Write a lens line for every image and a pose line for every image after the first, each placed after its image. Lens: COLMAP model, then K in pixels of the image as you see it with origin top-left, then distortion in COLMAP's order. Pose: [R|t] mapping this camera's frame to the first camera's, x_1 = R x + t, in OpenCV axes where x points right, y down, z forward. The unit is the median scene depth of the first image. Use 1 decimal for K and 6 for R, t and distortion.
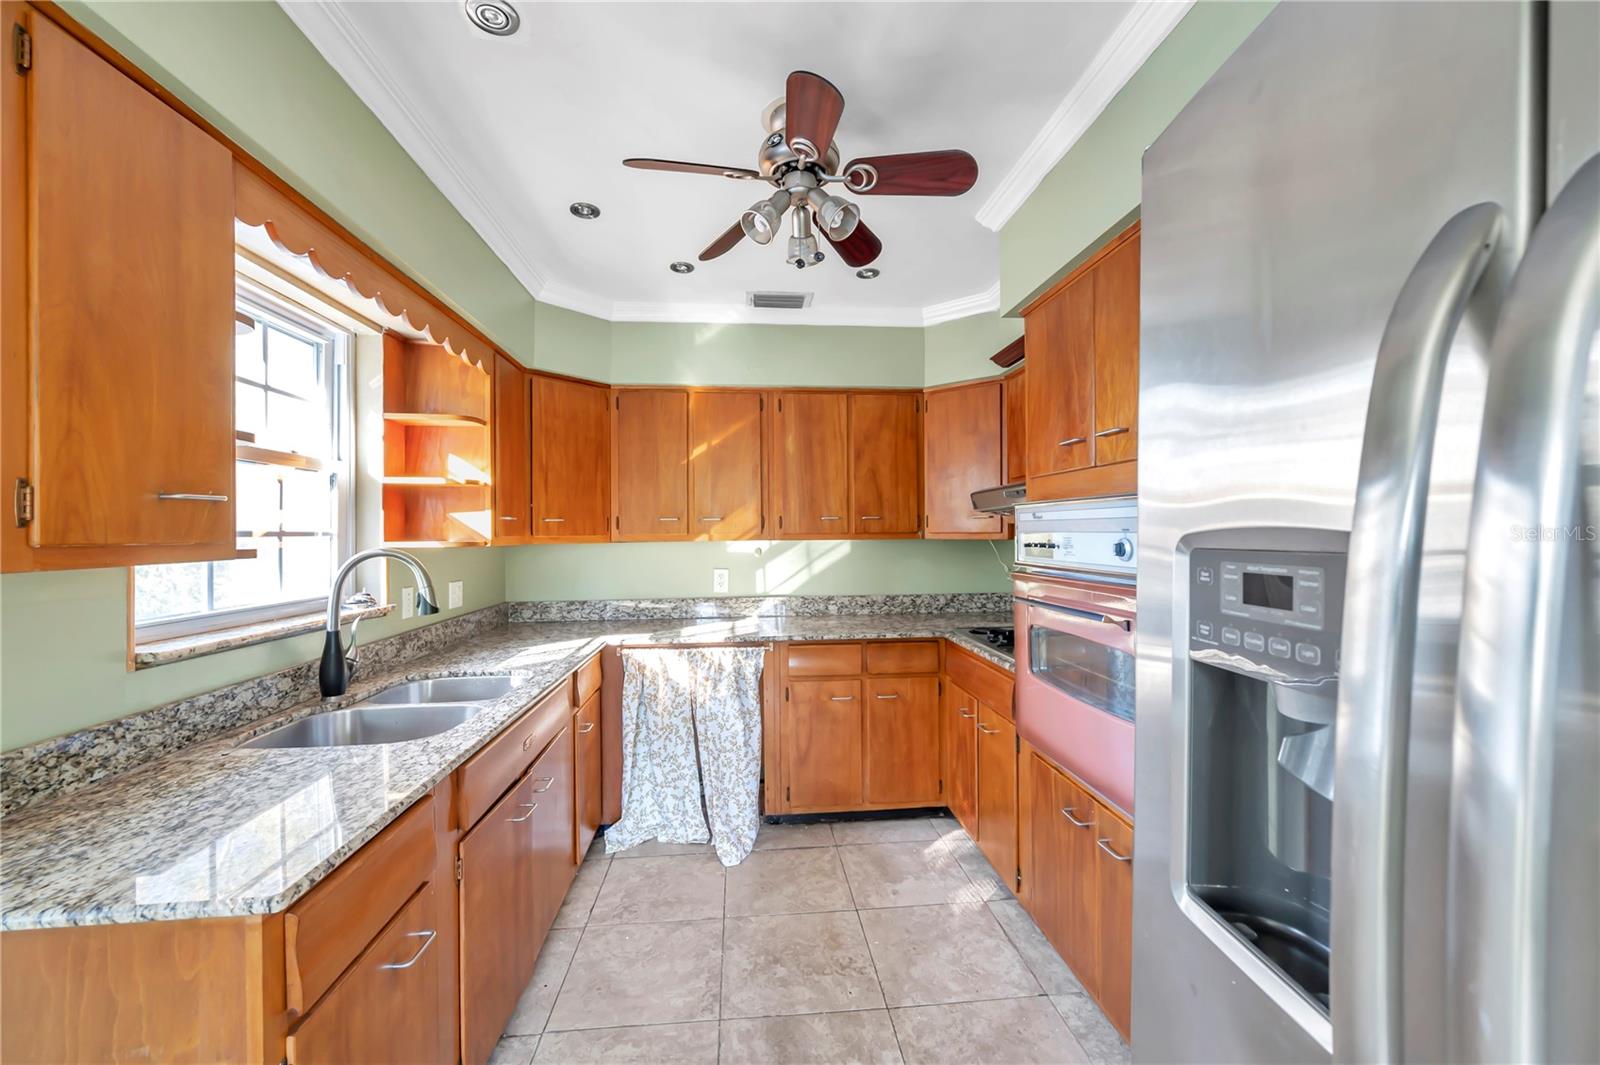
lens RADIAL K [[634.6, 0, 799.0], [0, 634.6, 530.6], [0, 0, 1]] dist [-0.000964, -0.000054]
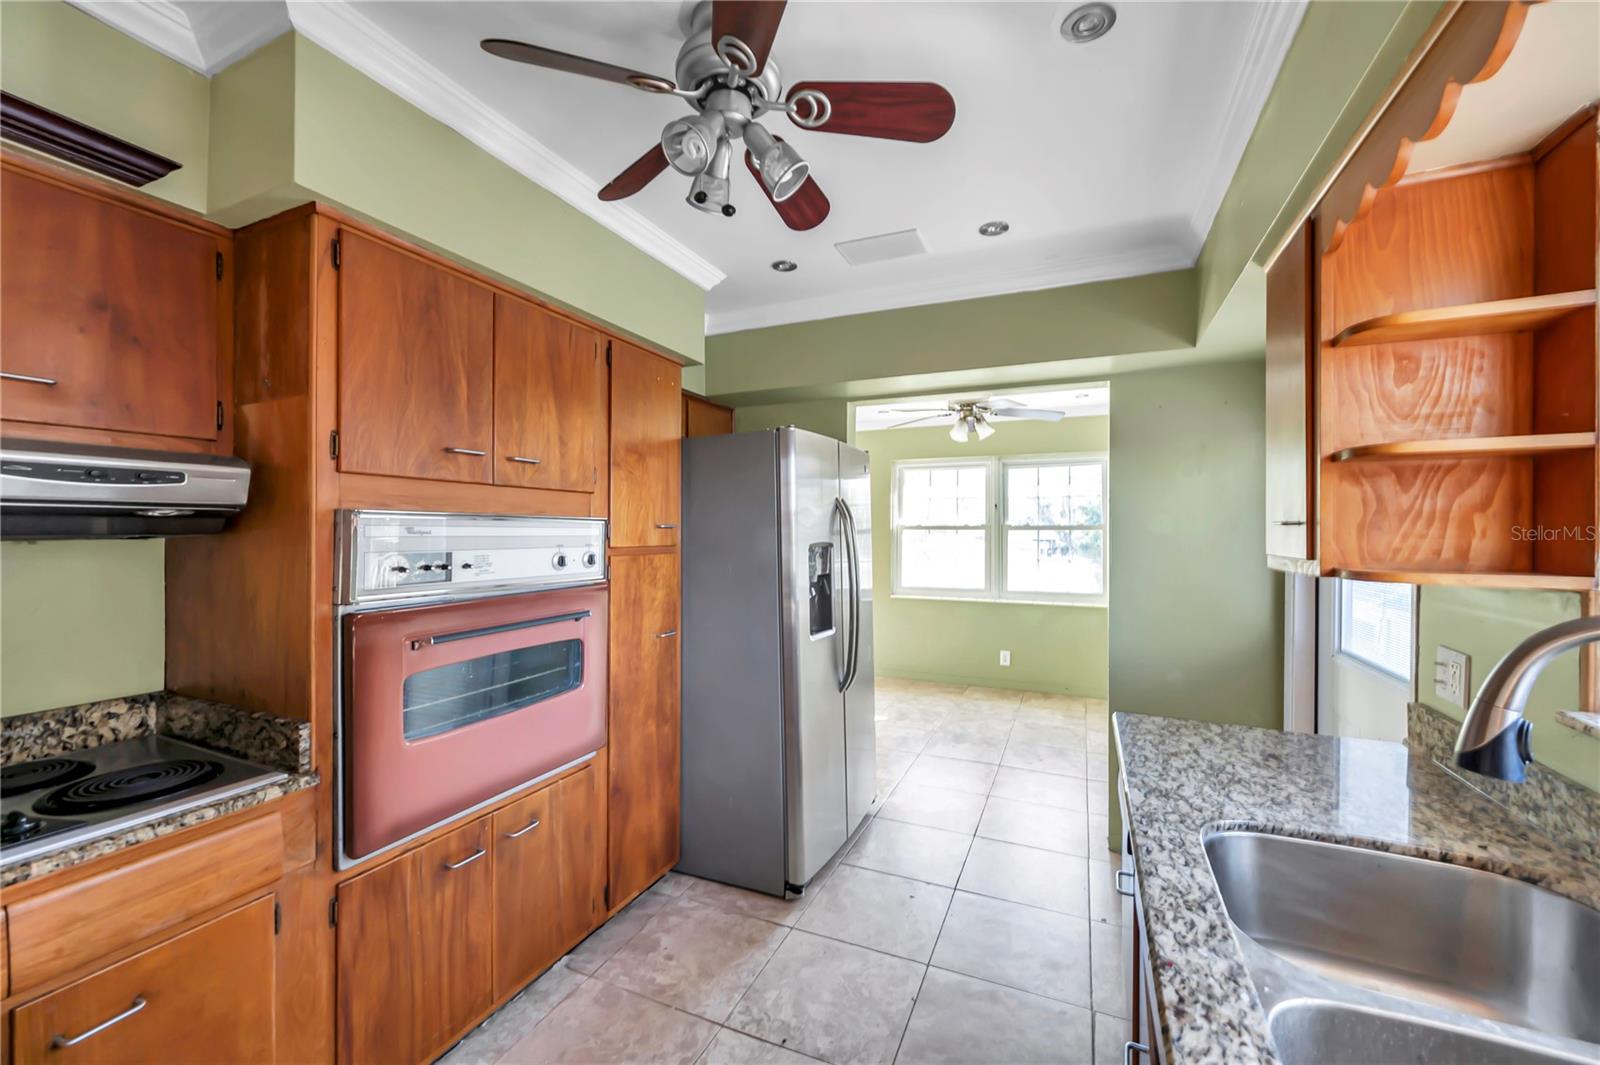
lens RADIAL K [[628.7, 0, 795.1], [0, 628.7, 533.0], [0, 0, 1]] dist [-0.002526, 0.000262]
pose [[-0.866856, 0.006407, 0.498517, -0.276534], [0.004712, 0.999978, -0.004658, -0.010642], [-0.498536, -0.001689, -0.866867, 0.997761]]
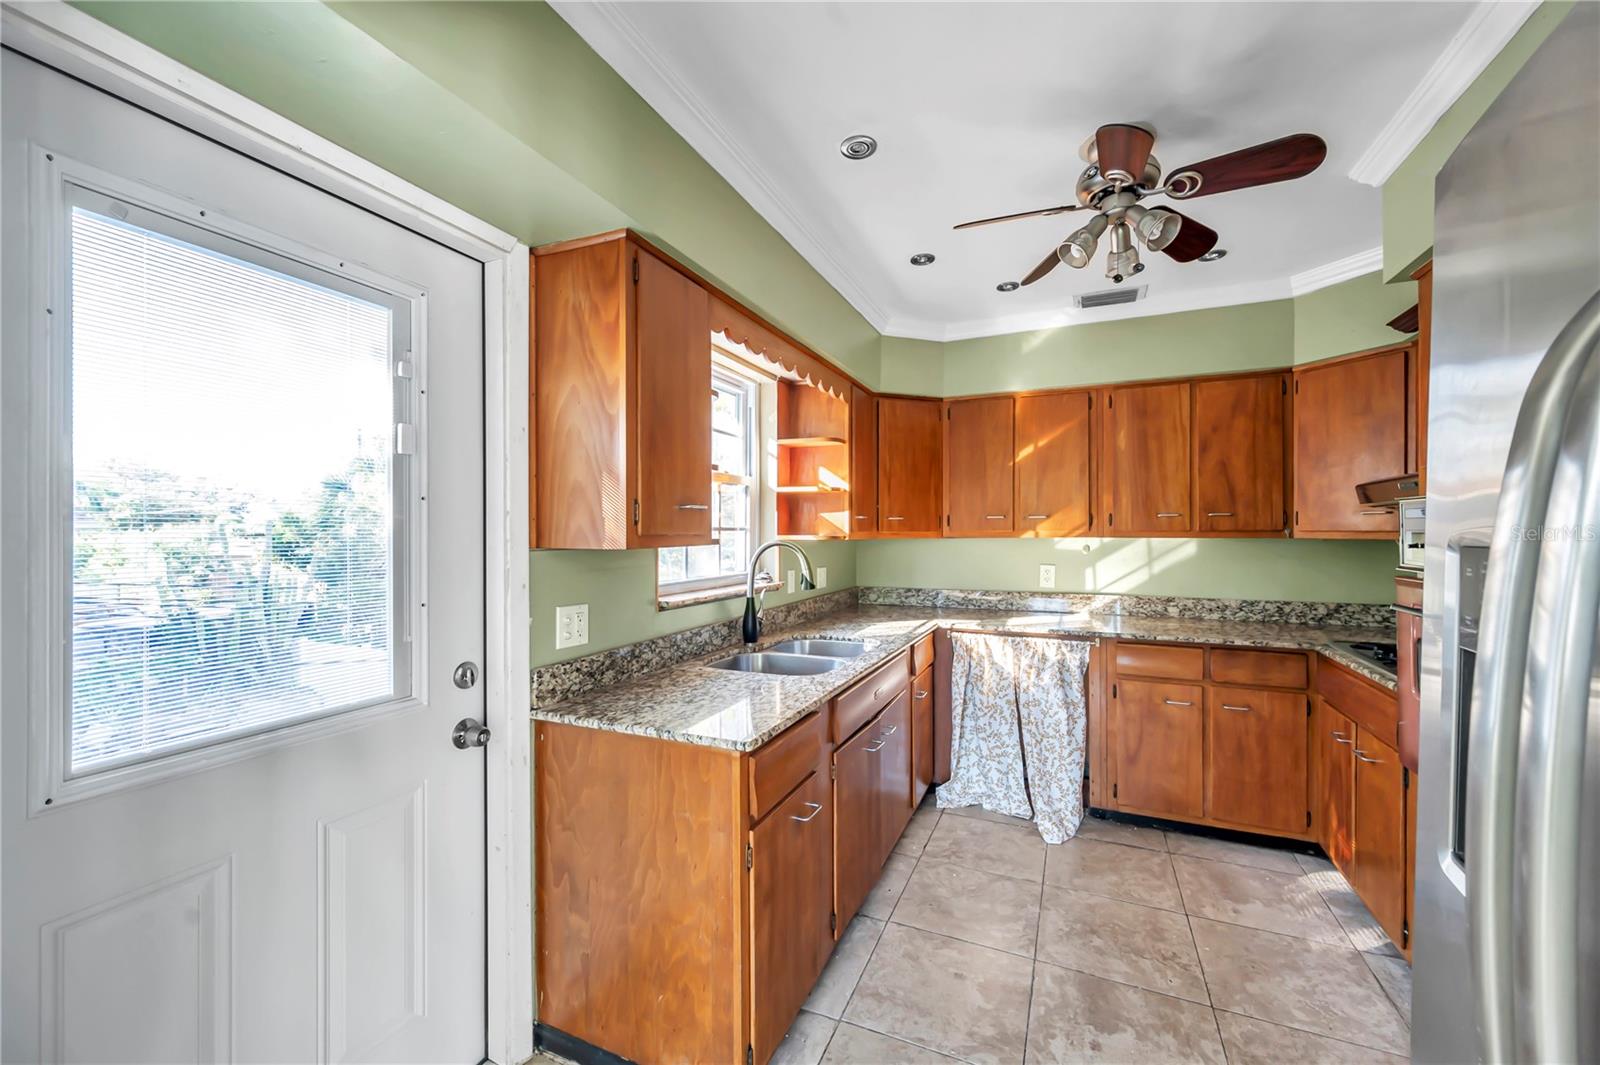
lens RADIAL K [[631.9, 0, 796.9], [0, 631.9, 530.7], [0, 0, 1]] dist [-0.002136, 0.000387]
pose [[0.870148, 0.006253, -0.492751, 0.035747], [-0.003225, 0.999970, 0.006995, -0.001050], [0.492780, -0.004498, 0.870142, -0.118795]]
